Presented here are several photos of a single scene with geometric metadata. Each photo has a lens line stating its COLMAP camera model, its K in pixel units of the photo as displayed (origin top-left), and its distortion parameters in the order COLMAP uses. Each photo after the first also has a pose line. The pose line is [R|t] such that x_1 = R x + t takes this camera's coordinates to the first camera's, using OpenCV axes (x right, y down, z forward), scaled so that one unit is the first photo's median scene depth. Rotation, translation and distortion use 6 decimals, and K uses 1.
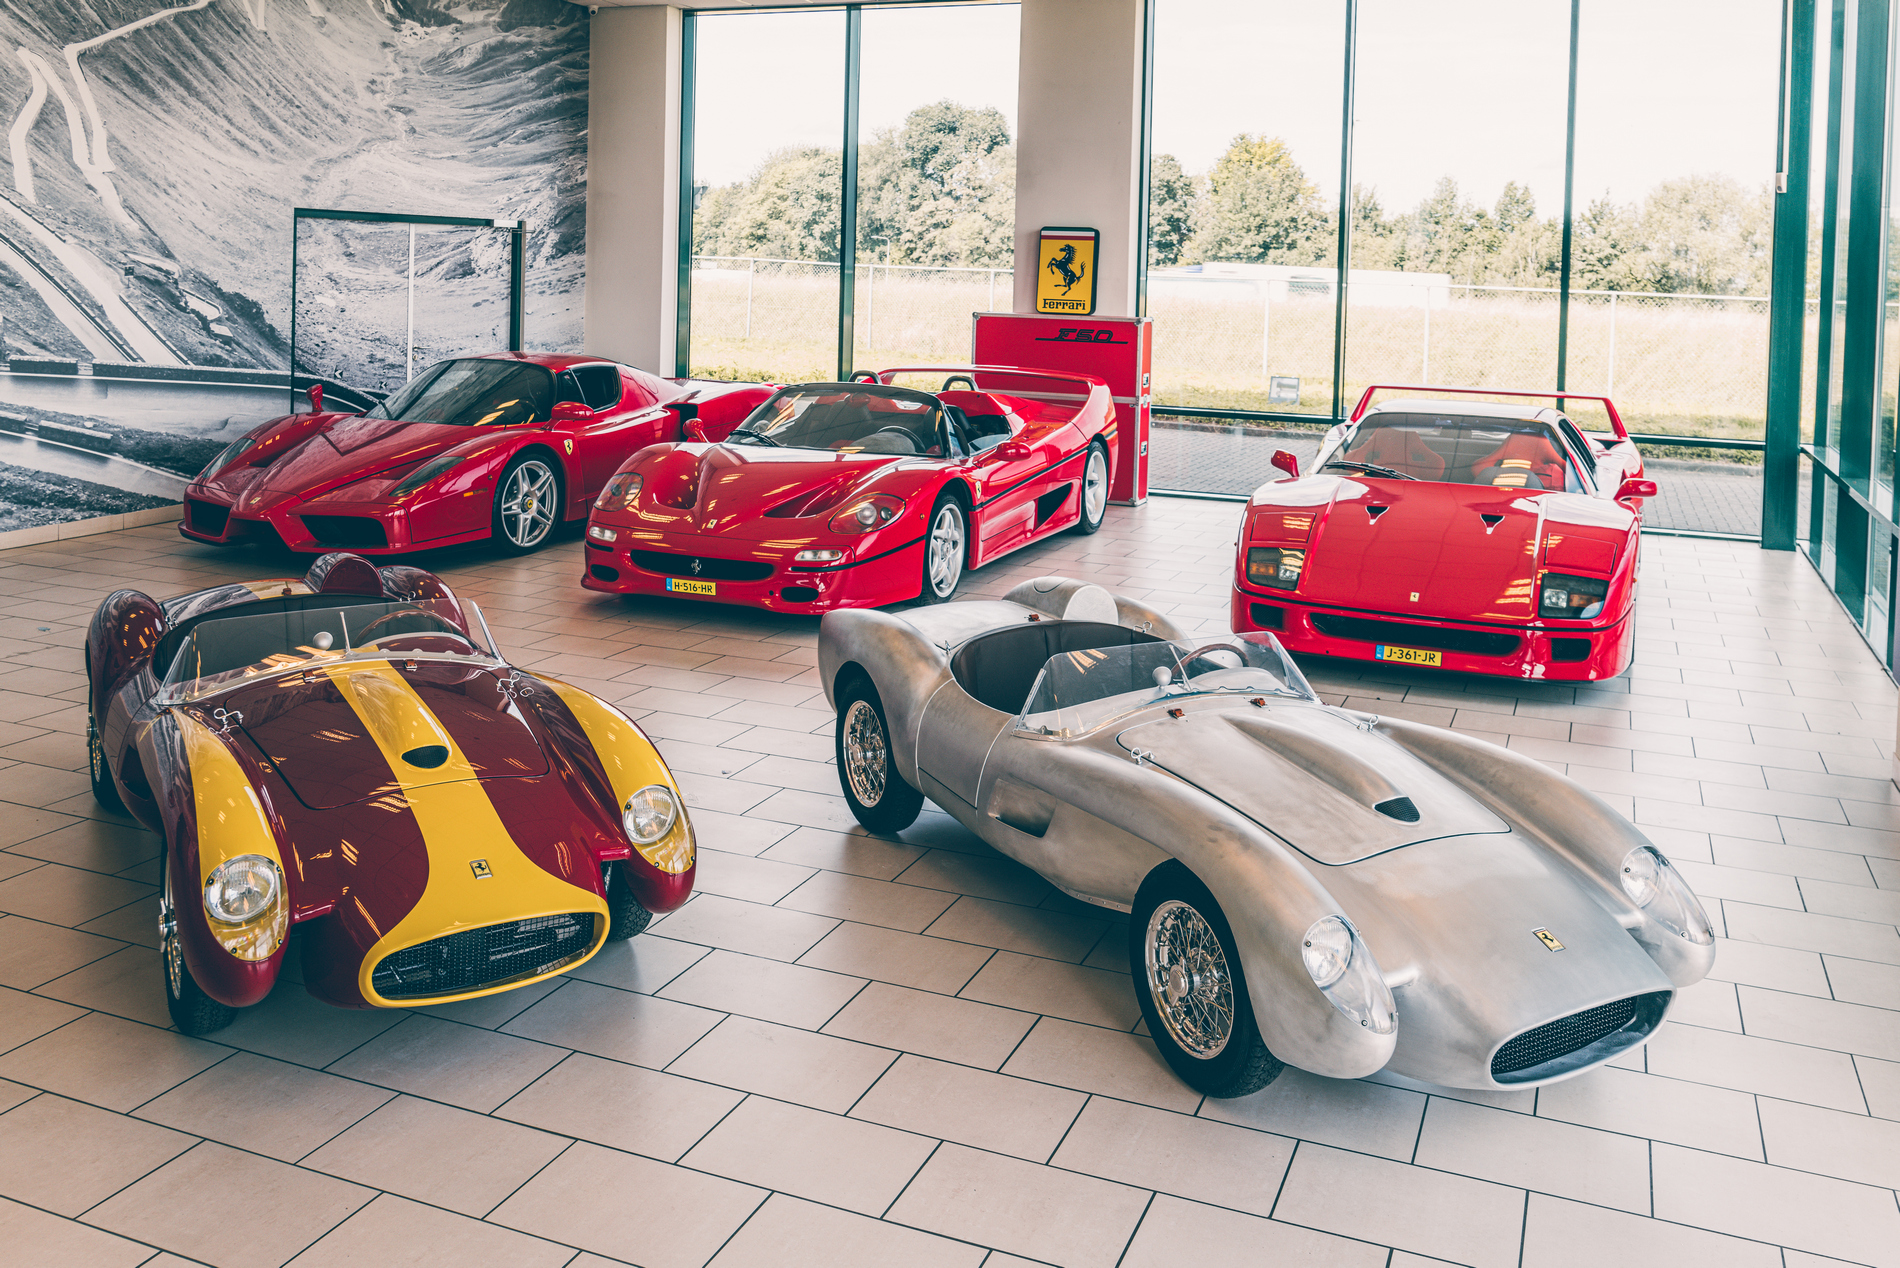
lens RADIAL K [[1586.2, 0, 1070.0], [0, 1586.2, 316.1], [0, 0, 1]] dist [-0.002152, 0.002761]
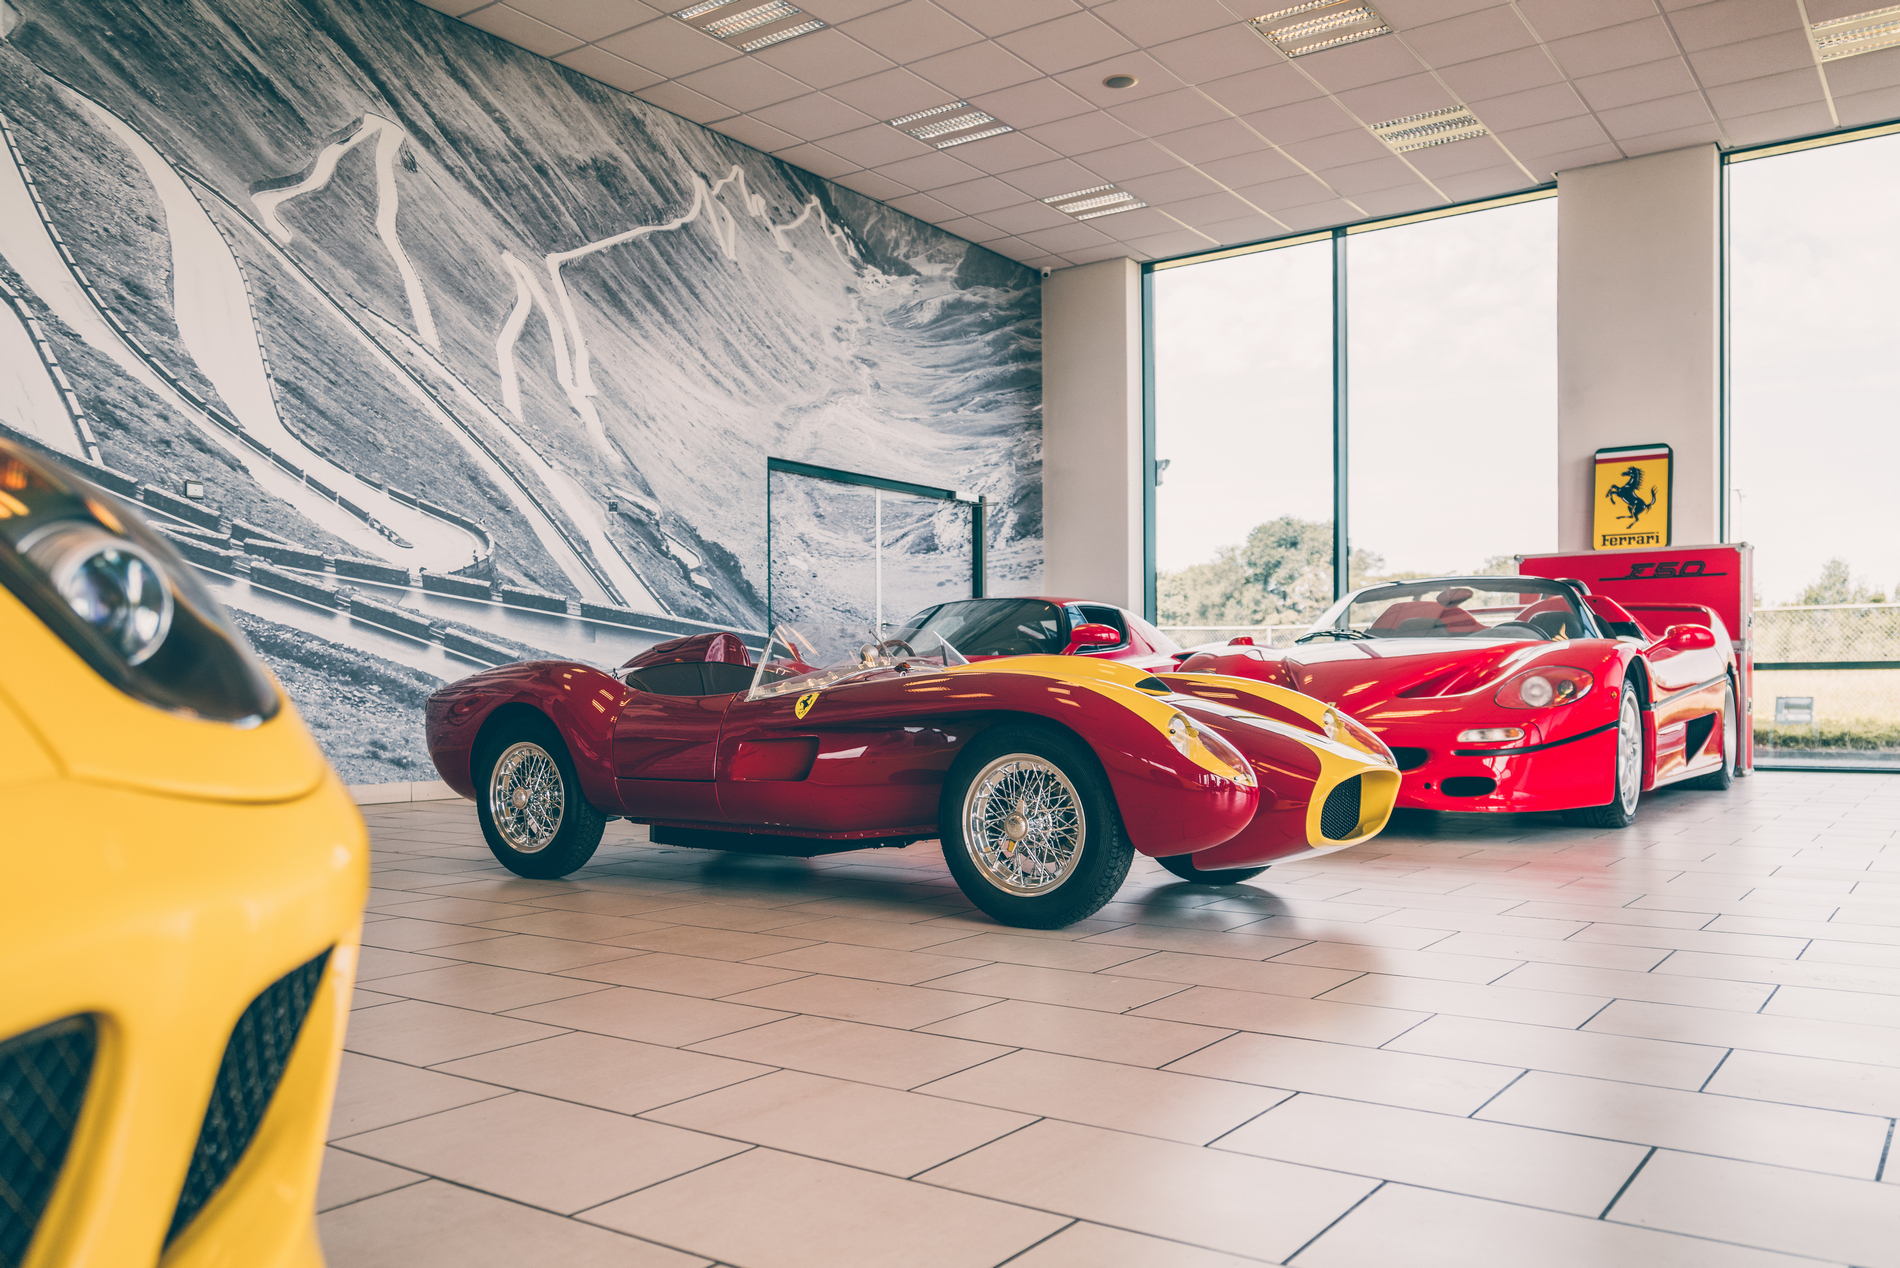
lens RADIAL K [[1551.6, 0, 1027.6], [0, 1551.6, 704.8], [0, 0, 1]] dist [0.012127, -0.008185]
pose [[0.968051, -0.027959, -0.249191, -0.127013], [0.024976, 0.999574, -0.015125, 0.097694], [0.249508, 0.008418, 0.968336, 0.171746]]
